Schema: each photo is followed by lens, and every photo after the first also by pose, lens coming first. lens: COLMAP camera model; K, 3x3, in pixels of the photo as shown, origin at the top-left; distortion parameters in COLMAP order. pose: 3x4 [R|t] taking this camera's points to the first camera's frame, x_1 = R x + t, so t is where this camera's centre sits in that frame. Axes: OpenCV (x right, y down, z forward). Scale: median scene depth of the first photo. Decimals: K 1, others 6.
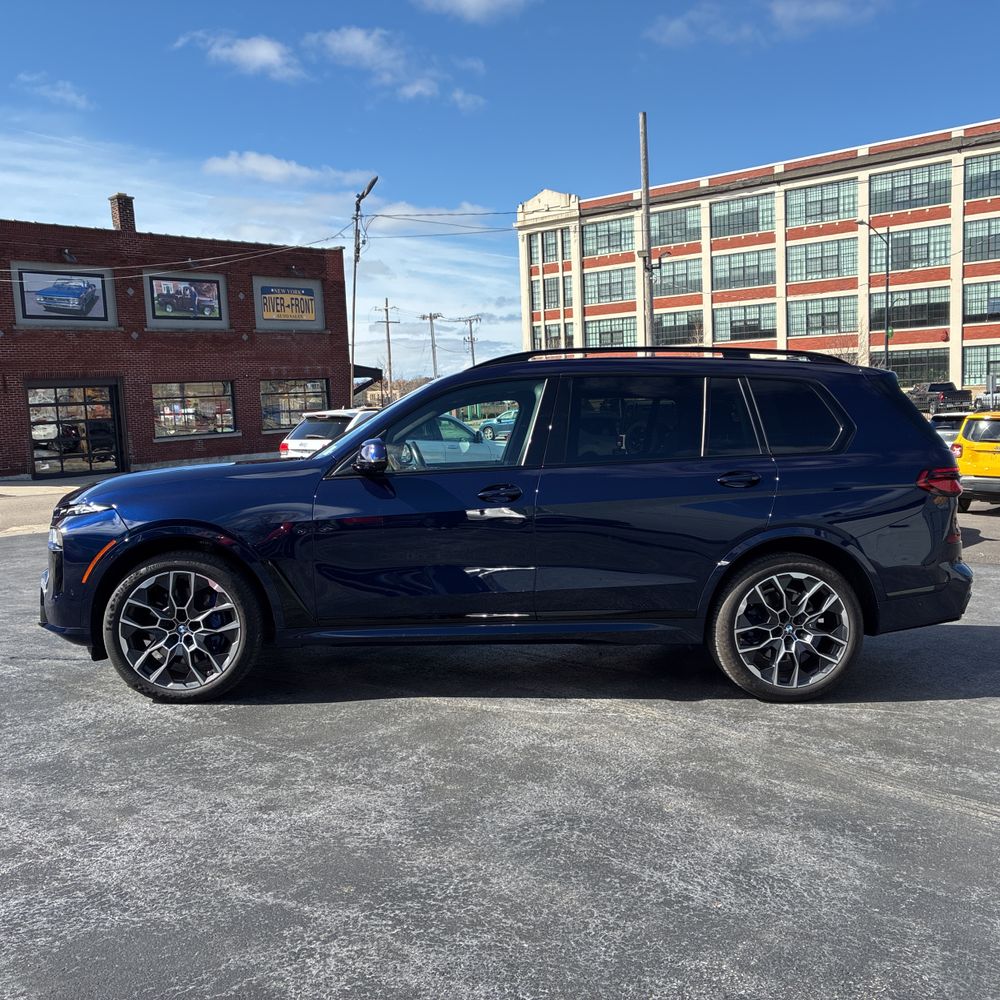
lens RADIAL K [[1017.7, 0, 493.0], [0, 1017.7, 513.7], [0, 0, 1]] dist [0.026529, 0.000000]
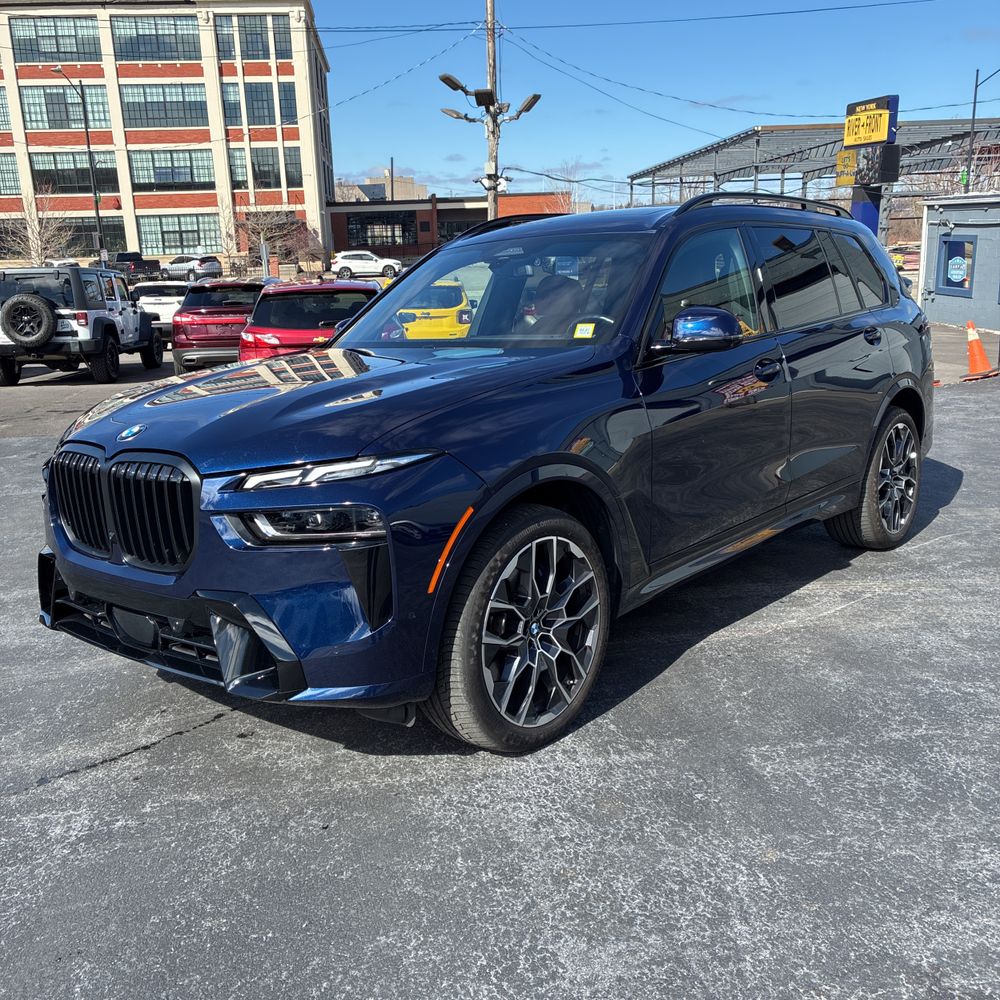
lens RADIAL K [[1017.7, 0, 503.0], [0, 1017.7, 498.7], [0, 0, 1]] dist [0.026529, 0.000000]
pose [[0.672841, -0.171530, 0.719626, -0.115529], [0.093137, 0.984649, 0.147619, -0.009209], [-0.733900, -0.032300, 0.678489, 0.090737]]
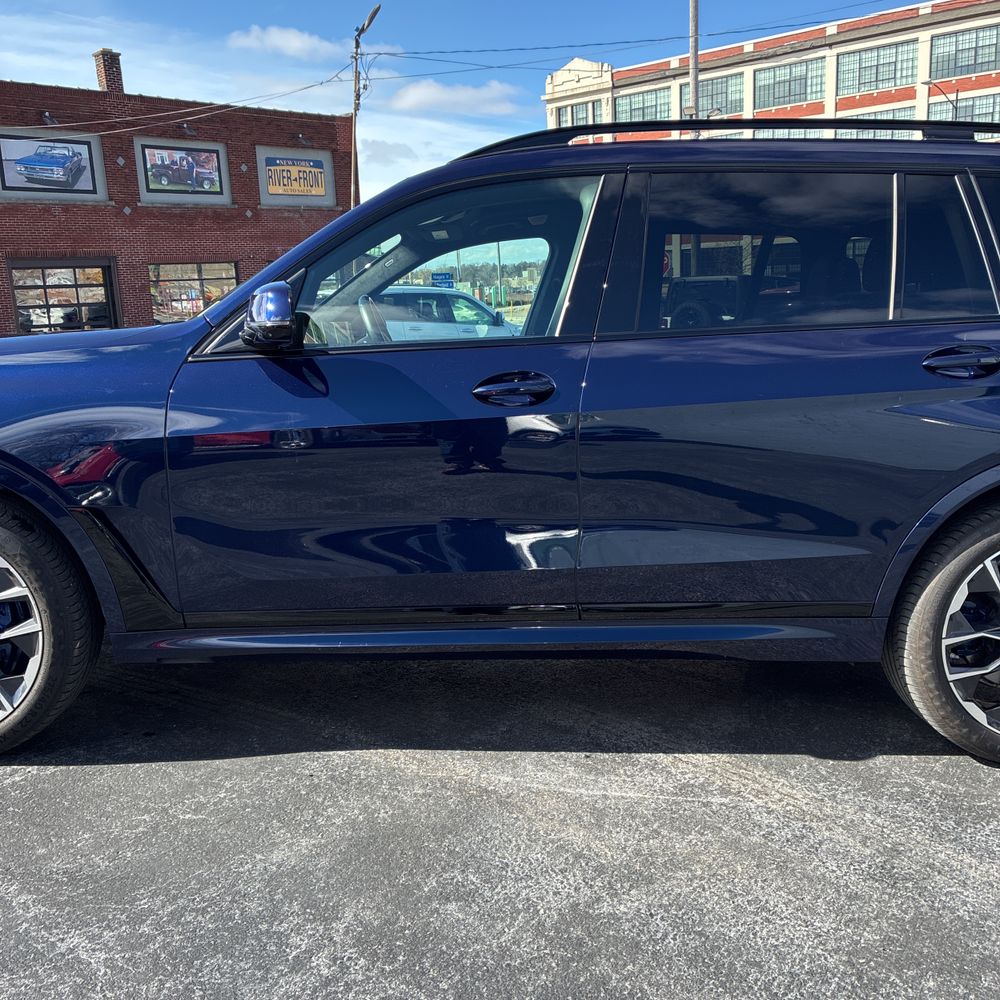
lens RADIAL K [[1017.7, 0, 493.0], [0, 1017.7, 497.3], [0, 0, 1]] dist [0.026529, 0.000000]
pose [[0.999689, 0.005950, -0.024207, 0.001317], [-0.003762, 0.995985, 0.089437, -0.001607], [0.024642, -0.089318, 0.995698, 0.070379]]
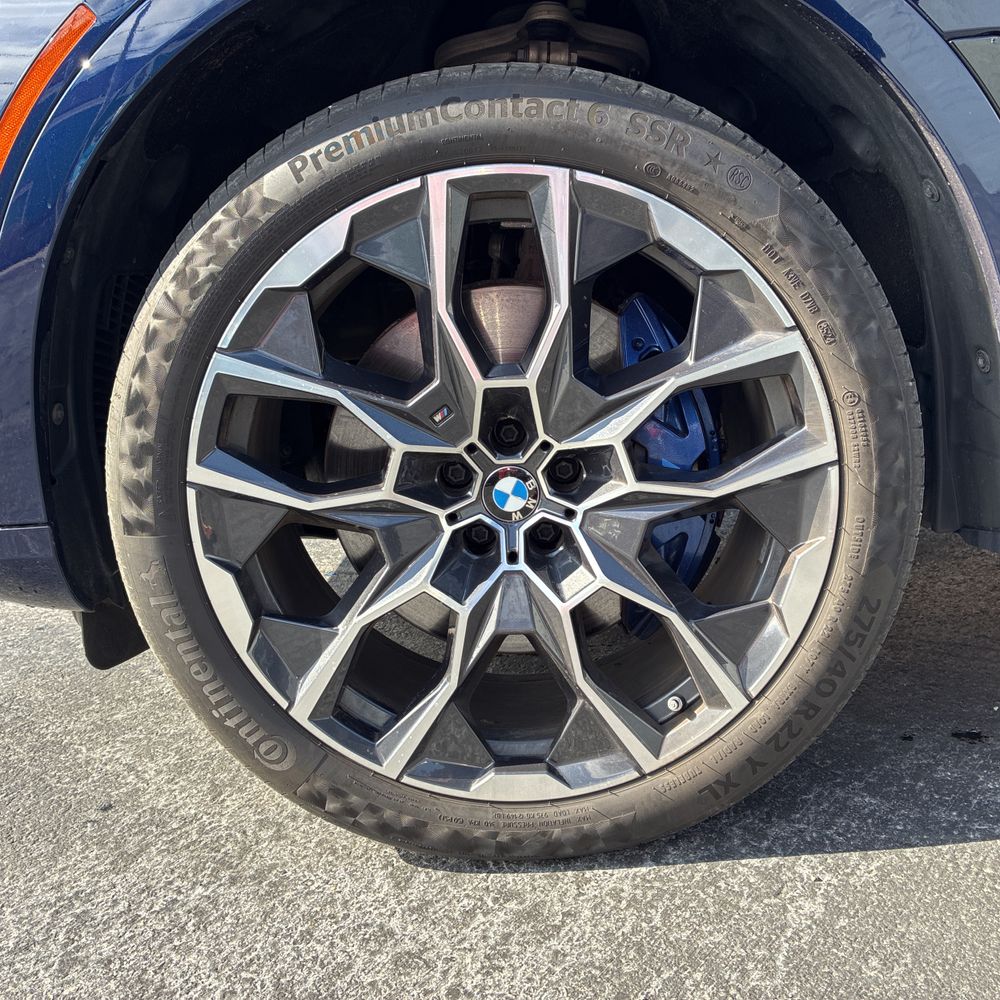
lens RADIAL K [[1017.7, 0, 495.0], [0, 1017.7, 499.6], [0, 0, 1]] dist [0.026529, 0.000000]
pose [[0.992932, -0.079355, -0.088258, -0.044538], [0.092286, 0.983801, 0.153682, 0.012902], [0.074633, -0.160741, 0.984171, 0.124364]]
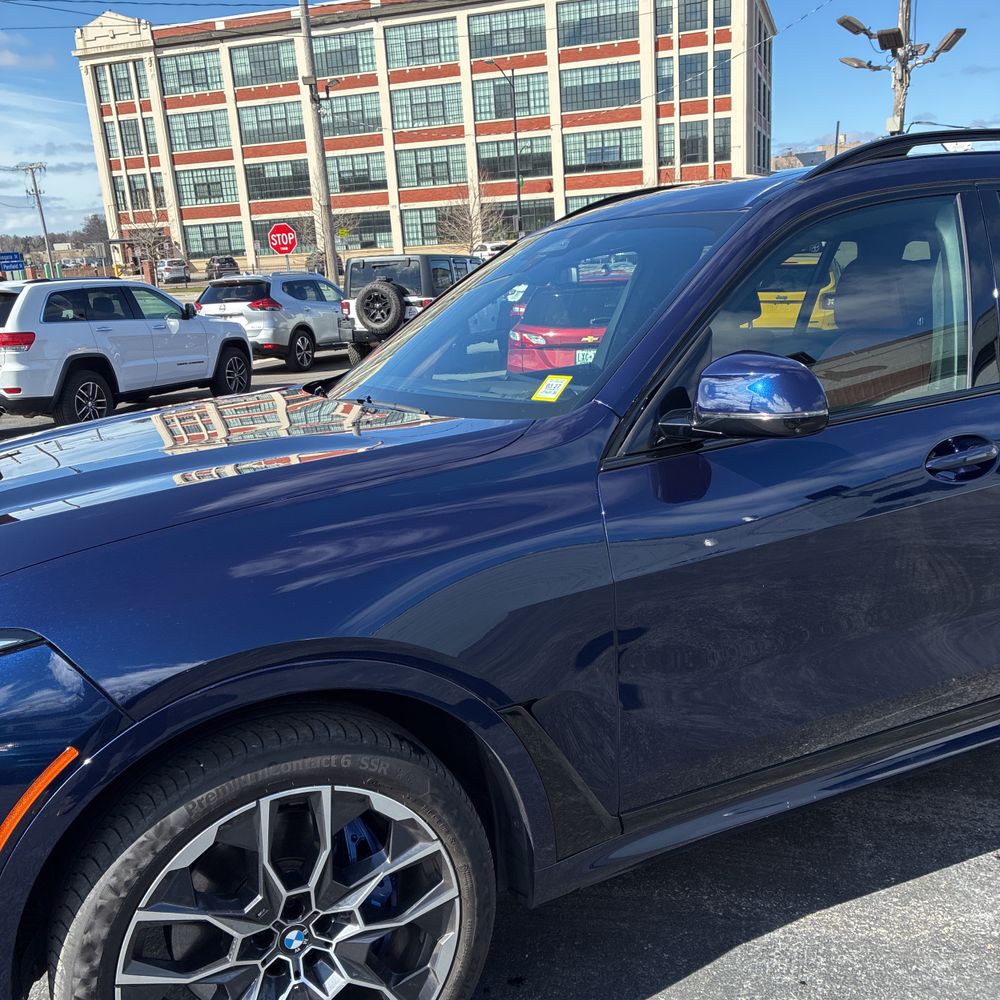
lens RADIAL K [[1017.7, 0, 493.5], [0, 1017.7, 498.8], [0, 0, 1]] dist [0.026529, 0.000000]
pose [[0.918566, -0.121122, 0.376253, -0.054472], [0.075208, 0.988060, 0.134464, -0.012008], [-0.388047, -0.095217, 0.916708, 0.102060]]
